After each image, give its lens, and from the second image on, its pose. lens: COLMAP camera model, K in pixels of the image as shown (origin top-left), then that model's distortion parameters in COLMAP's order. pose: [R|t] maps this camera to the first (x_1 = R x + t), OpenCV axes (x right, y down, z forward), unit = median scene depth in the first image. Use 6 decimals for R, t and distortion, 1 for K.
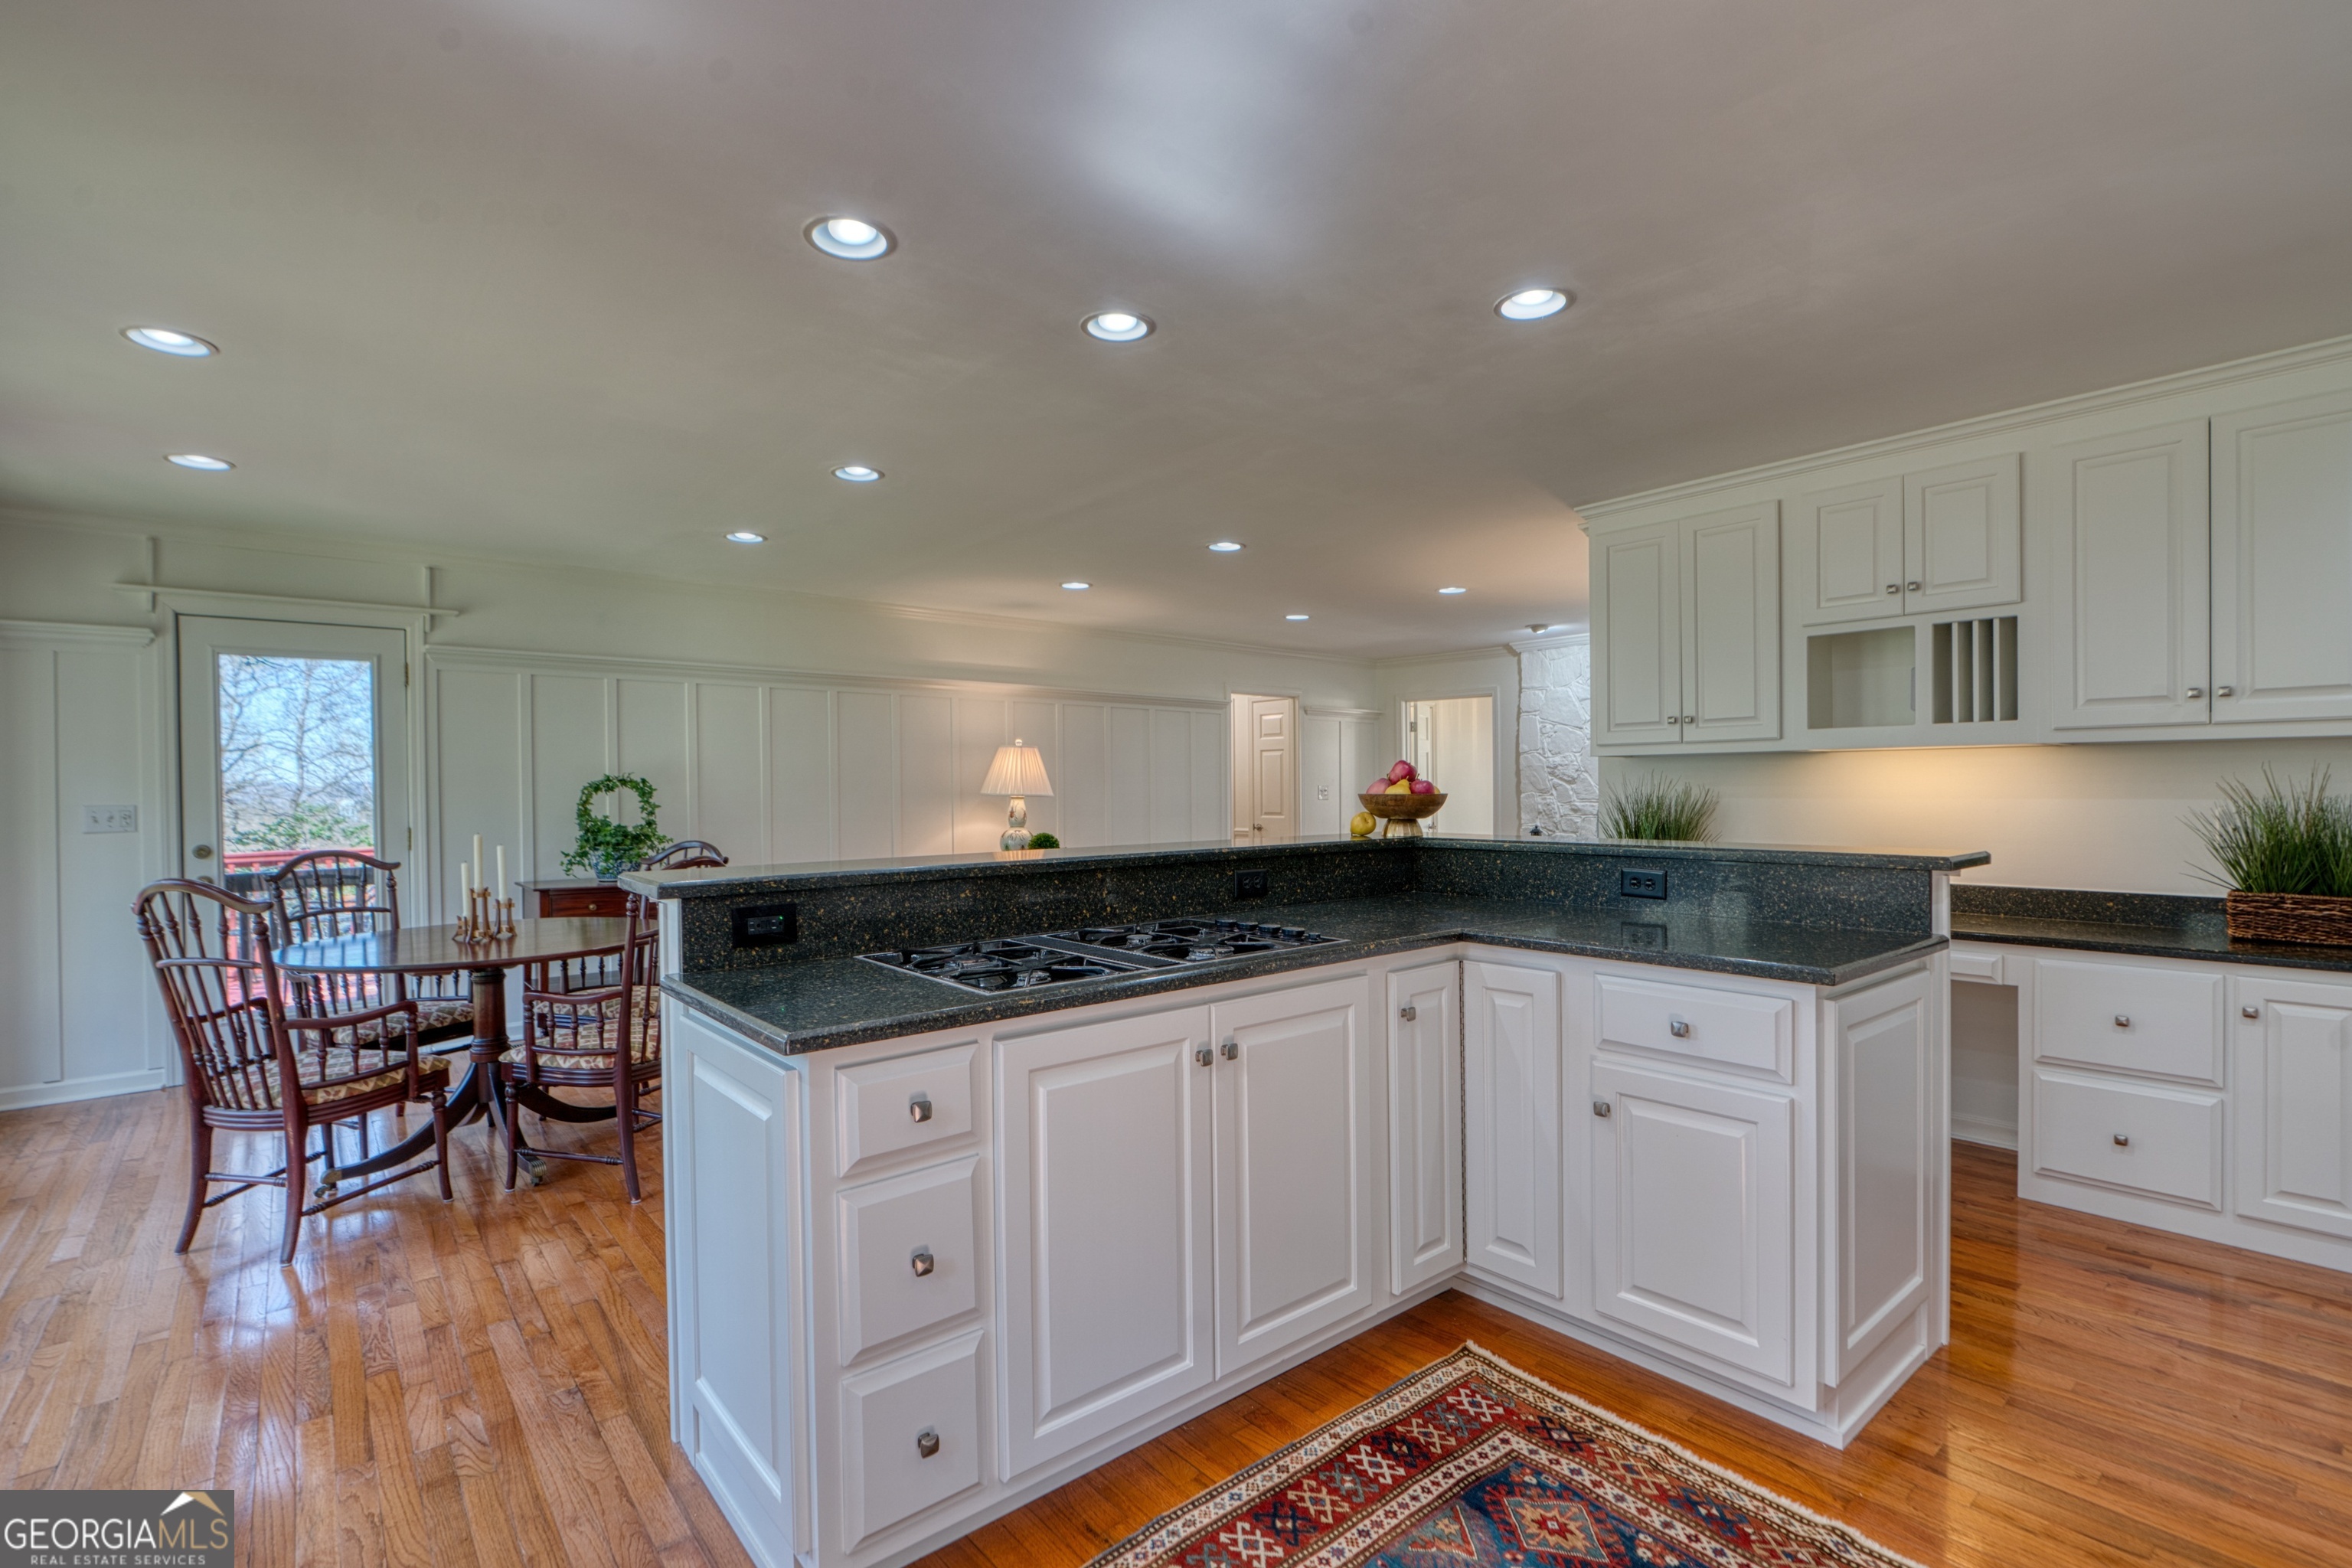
lens RADIAL K [[1138.0, 0, 1202.5], [0, 1138.0, 788.7], [0, 0, 1]] dist [-0.001824, 0.000226]
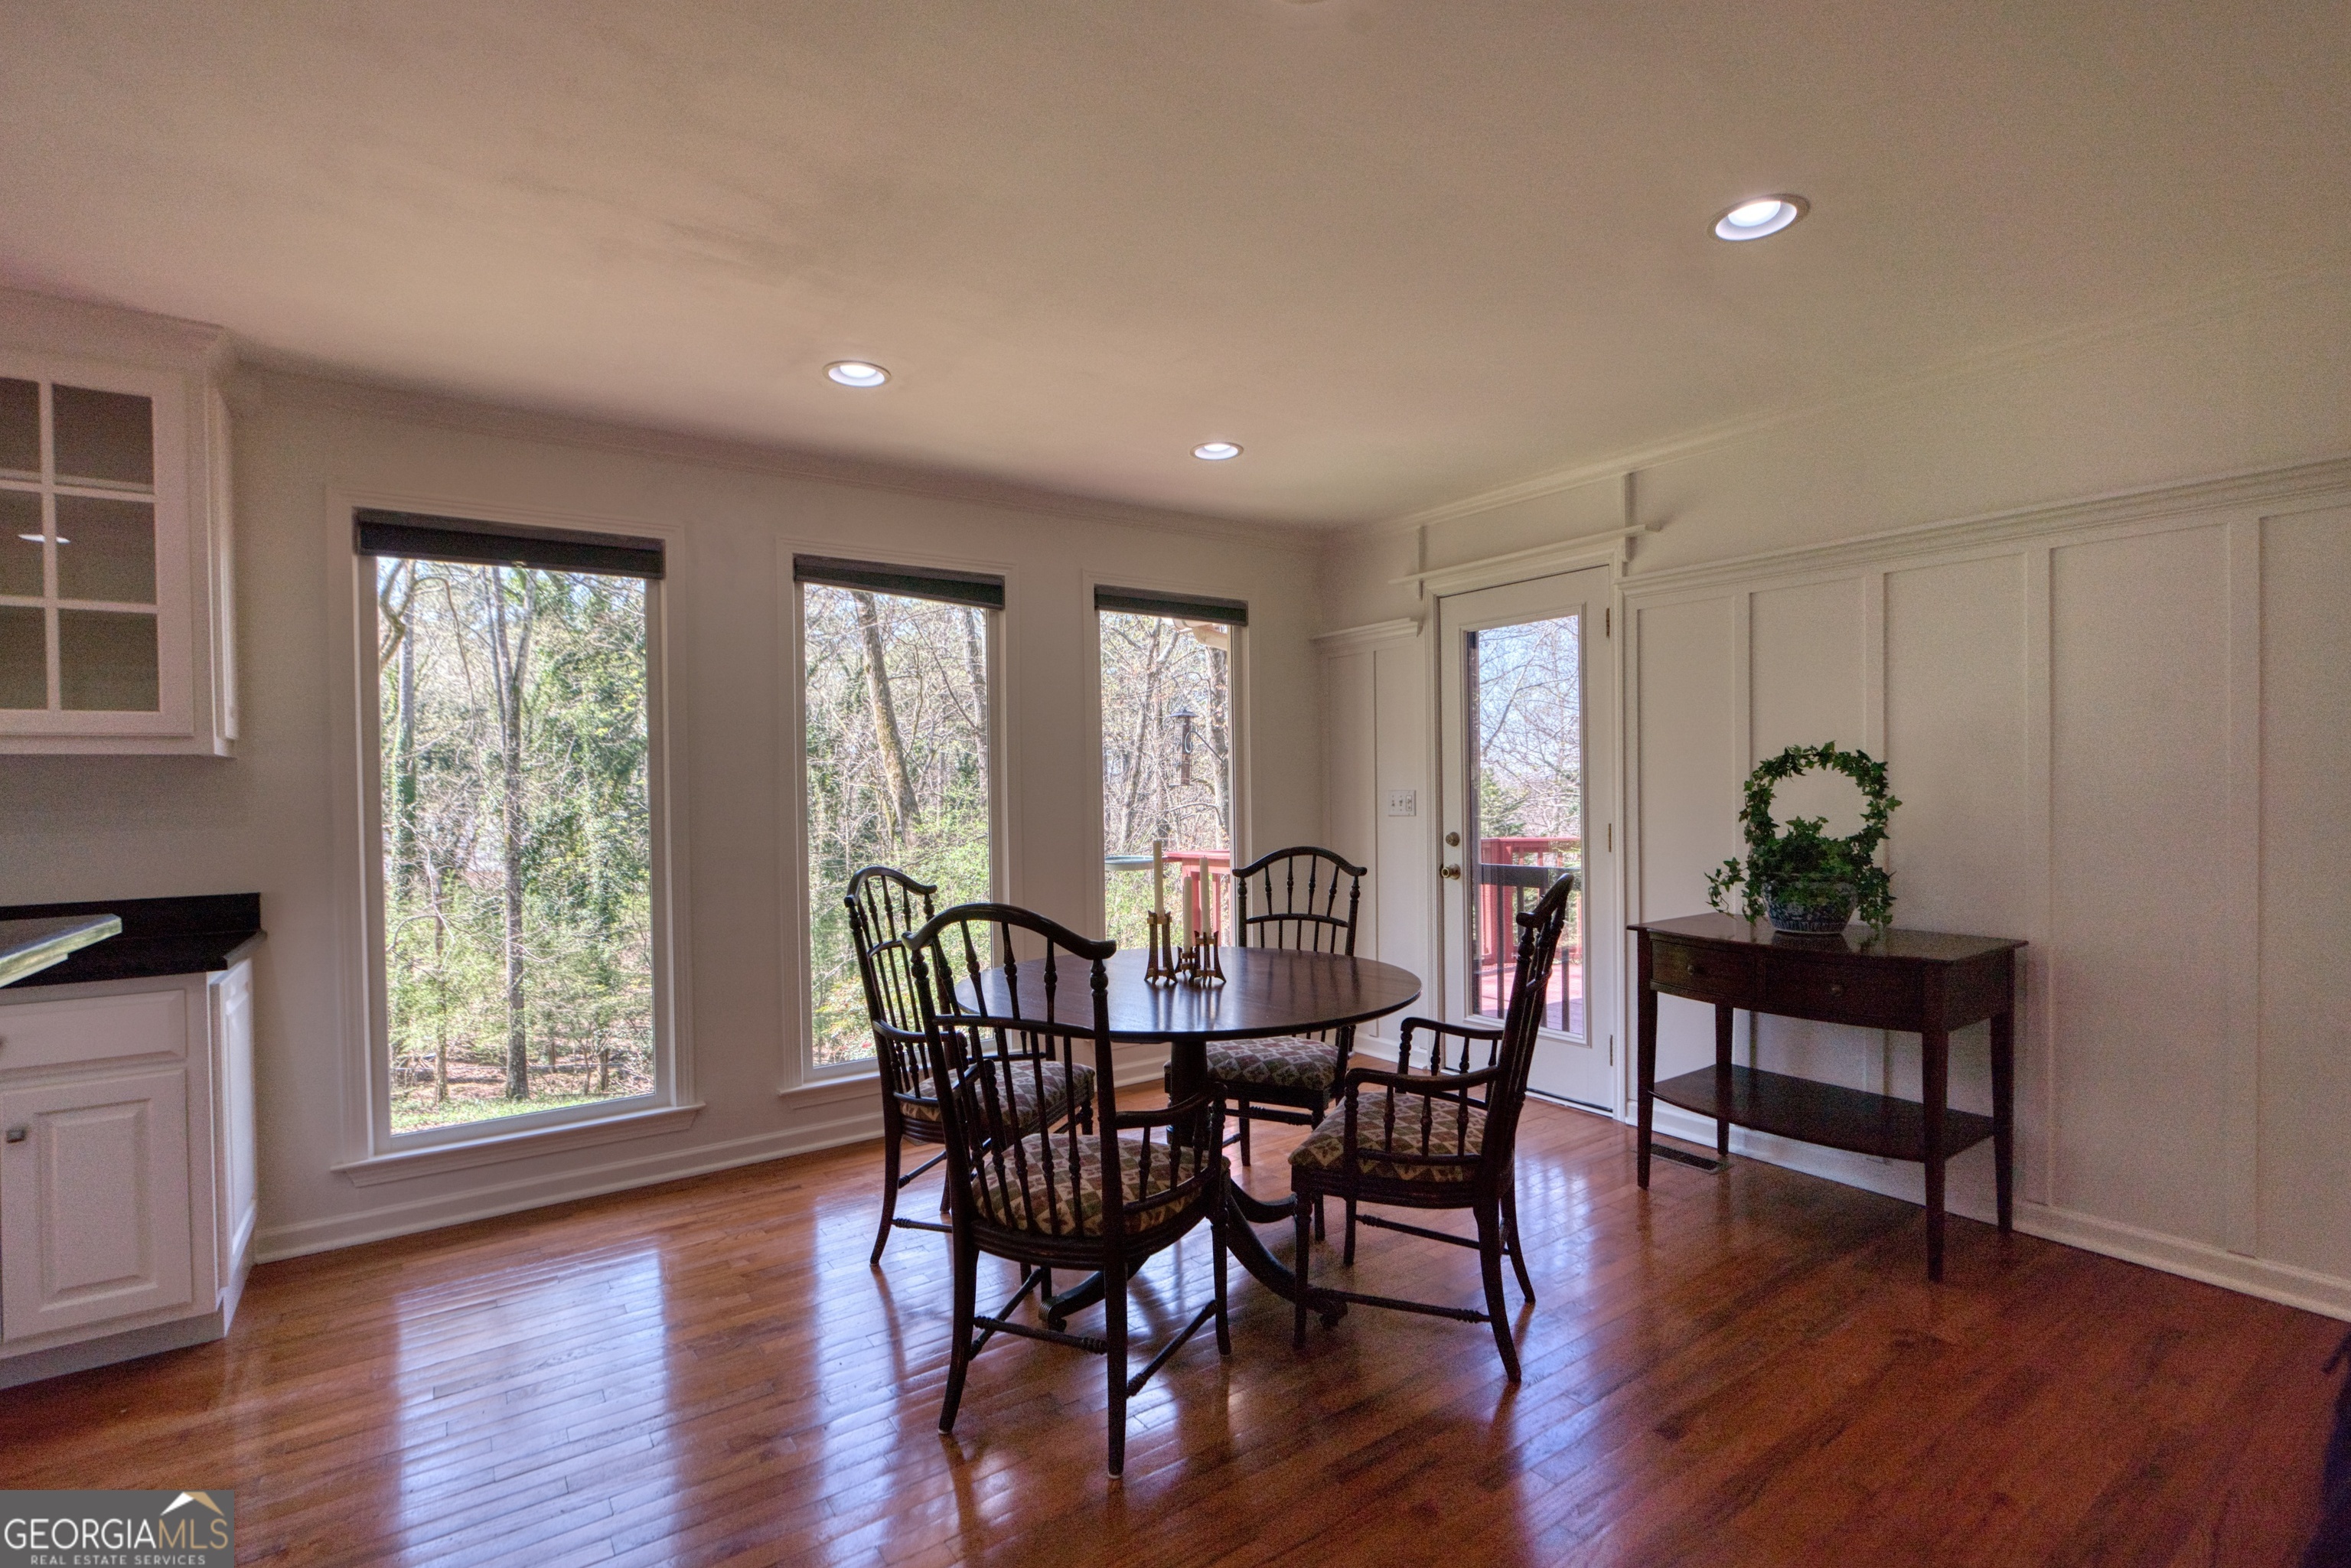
lens RADIAL K [[1086.0, 0, 1181.4], [0, 1086.0, 802.6], [0, 0, 1]] dist [-0.005792, 0.001153]
pose [[-0.072405, 0.024492, -0.997075, 0.065134], [0.012340, 0.999644, 0.023659, -0.000715], [0.997299, -0.010591, -0.072681, 0.937393]]
